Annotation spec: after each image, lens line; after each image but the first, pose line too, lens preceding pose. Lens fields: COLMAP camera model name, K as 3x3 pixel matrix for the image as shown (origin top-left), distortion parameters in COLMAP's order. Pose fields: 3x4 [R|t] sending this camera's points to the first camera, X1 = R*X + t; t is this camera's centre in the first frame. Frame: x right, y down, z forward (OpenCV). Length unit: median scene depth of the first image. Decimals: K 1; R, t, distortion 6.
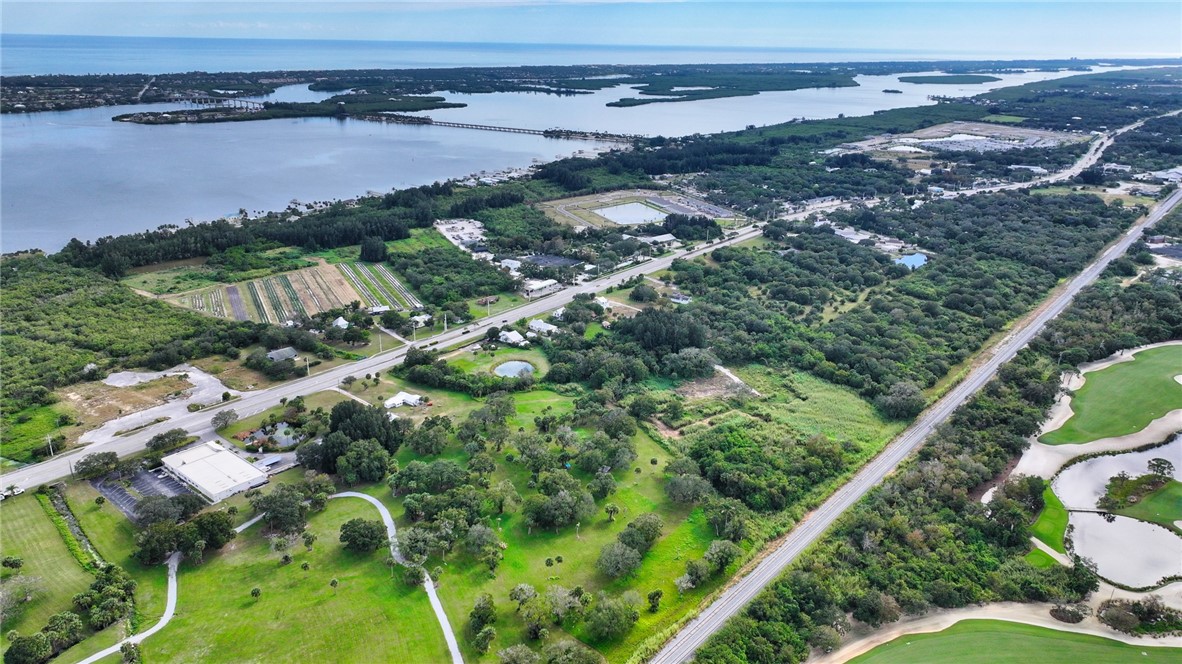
lens RADIAL K [[831.7, 0, 591.0], [0, 831.7, 332.0], [0, 0, 1]] dist [0.002267, 0.011967]
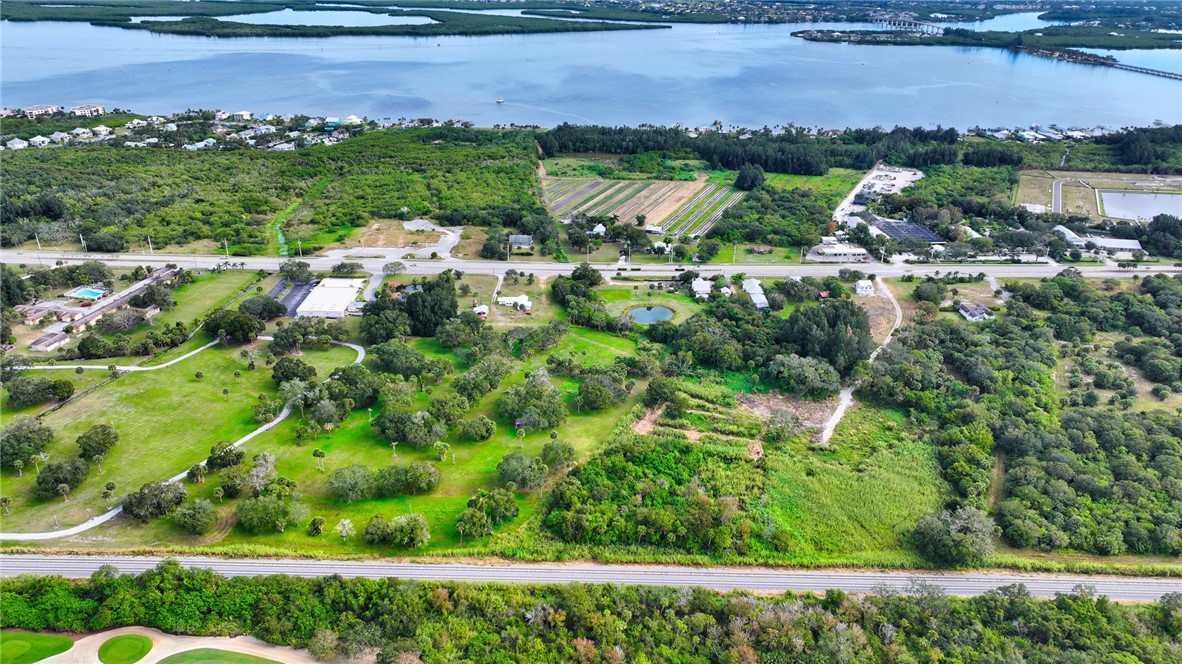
lens RADIAL K [[831.7, 0, 591.0], [0, 831.7, 332.0], [0, 0, 1]] dist [0.002267, 0.011967]
pose [[0.639956, 0.320113, -0.698559, 0.352491], [-0.264034, 0.945348, 0.191320, -0.065480], [0.721625, 0.062007, 0.689502, 0.214070]]
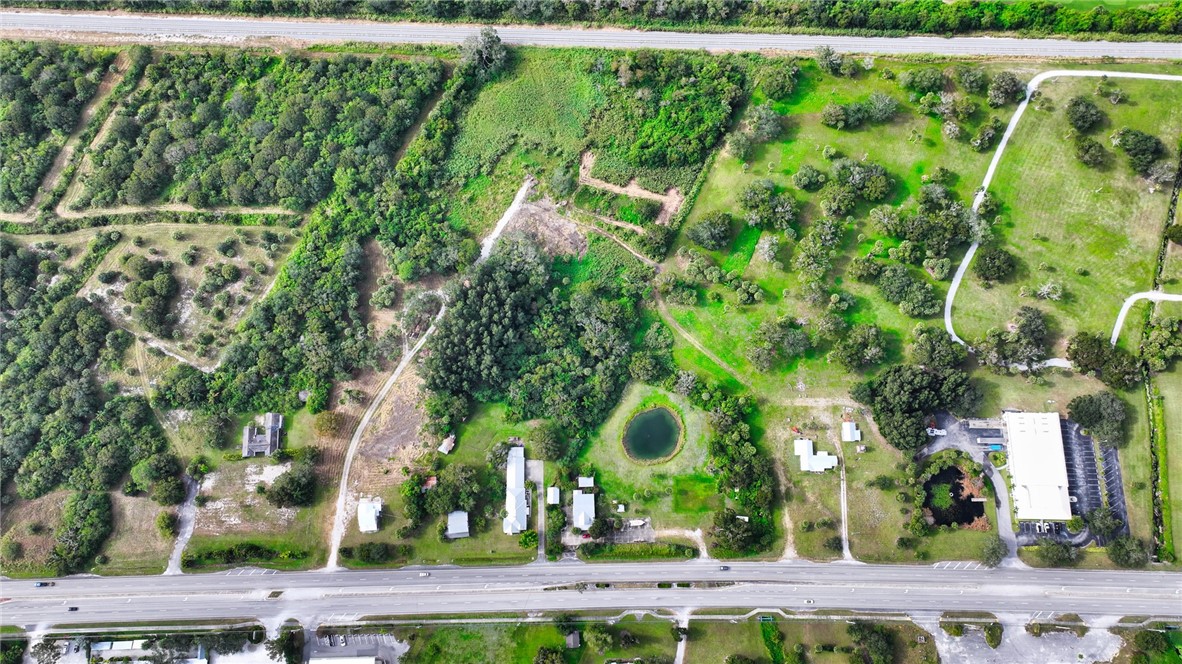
lens RADIAL K [[810.6, 0, 591.0], [0, 810.6, 332.0], [0, 0, 1]] dist [0.001754, 0.007806]
pose [[-0.624048, -0.758754, 0.186697, -0.085362], [0.243615, 0.038096, 0.969124, -0.494321], [-0.742439, 0.650262, 0.161070, 0.584488]]
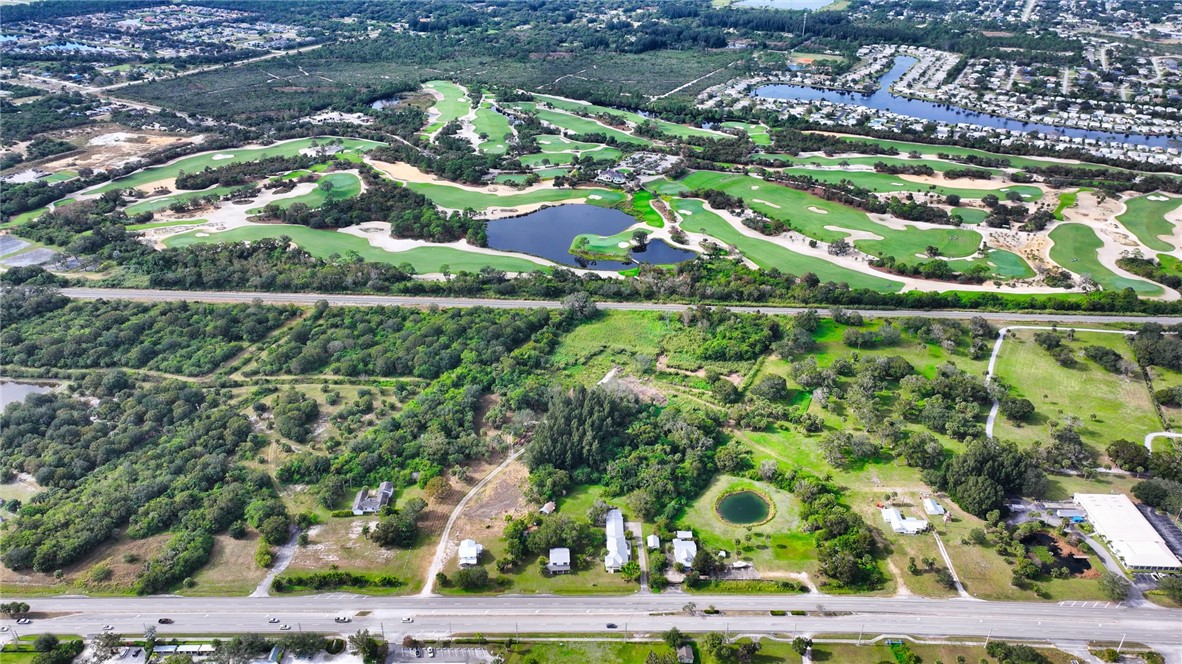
lens RADIAL K [[831.7, 0, 591.0], [0, 831.7, 332.0], [0, 0, 1]] dist [0.002267, 0.011967]
pose [[-0.616223, -0.394614, 0.681578, -0.337863], [0.240218, 0.730004, 0.639836, -0.445365], [-0.750043, 0.558009, -0.355052, 0.896181]]
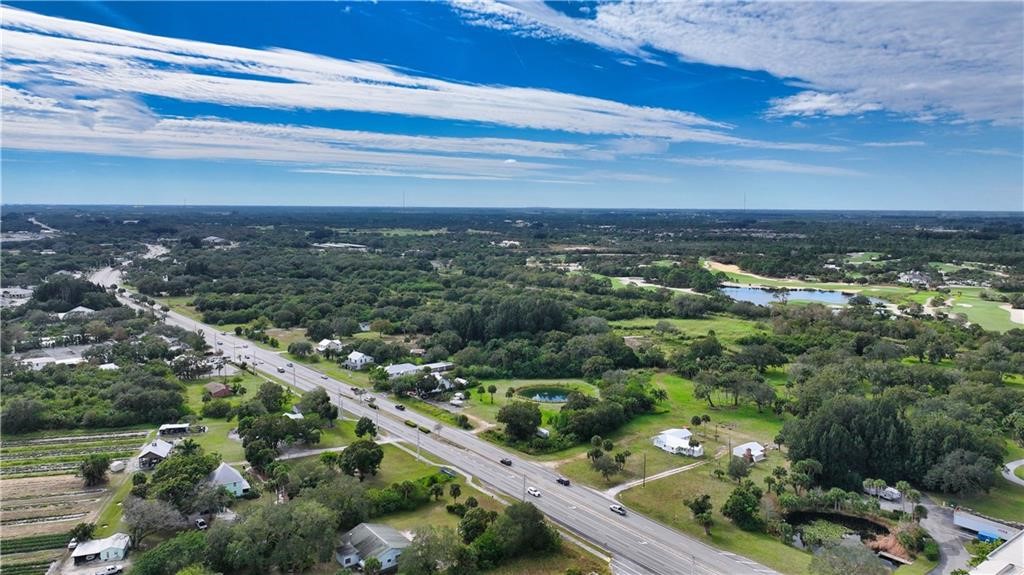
lens RADIAL K [[720.5, 0, 512.0], [0, 720.5, 287.5], [0, 0, 1]] dist [0.002267, 0.011967]
pose [[0.224509, -0.126723, 0.966197, -0.455799], [0.318535, 0.946585, 0.050135, -0.054150], [-0.920940, 0.296512, 0.252883, 0.581500]]
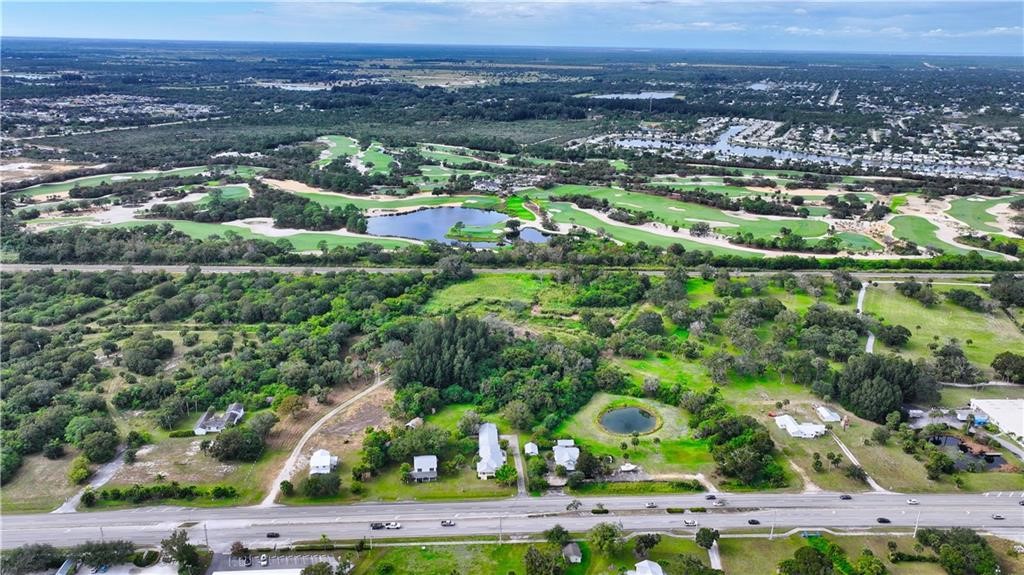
lens RADIAL K [[720.5, 0, 512.0], [0, 720.5, 287.5], [0, 0, 1]] dist [0.002267, 0.011967]
pose [[-0.657538, -0.269593, 0.703536, -0.311474], [0.224791, 0.821058, 0.524722, -0.293256], [-0.719105, 0.503173, -0.479275, 0.911659]]
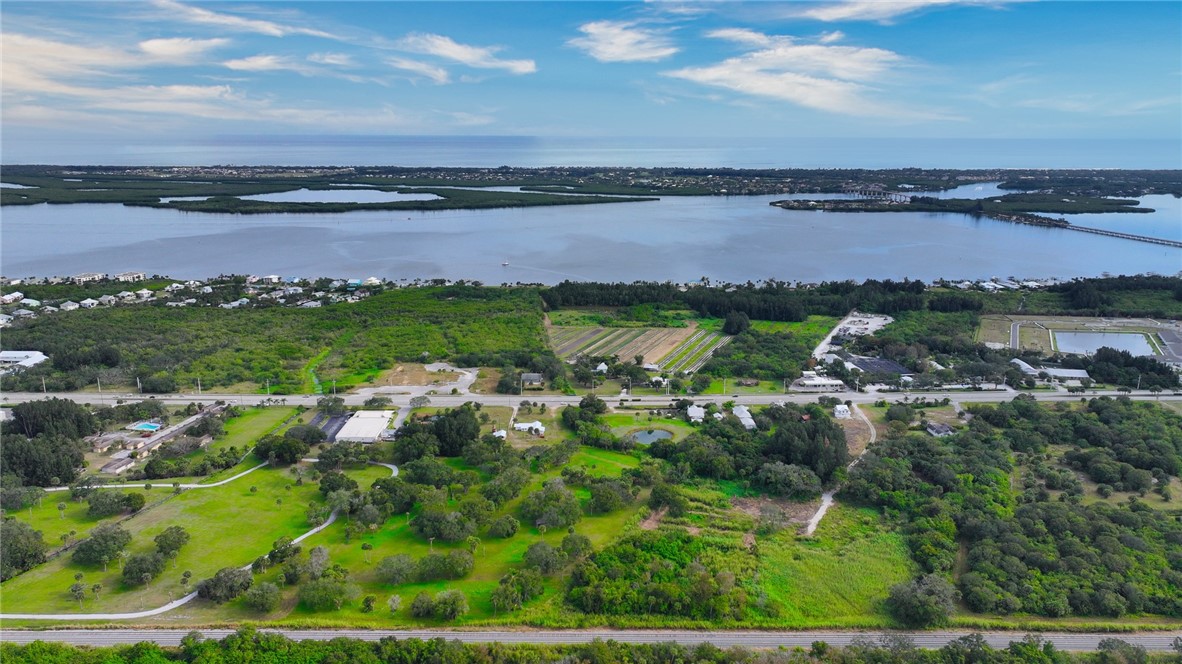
lens RADIAL K [[831.7, 0, 591.0], [0, 831.7, 332.0], [0, 0, 1]] dist [0.002267, 0.011967]
pose [[0.648336, 0.167700, -0.742655, 0.412027], [-0.249304, 0.968425, 0.001039, -0.043004], [0.719380, 0.184473, 0.669673, 0.155468]]
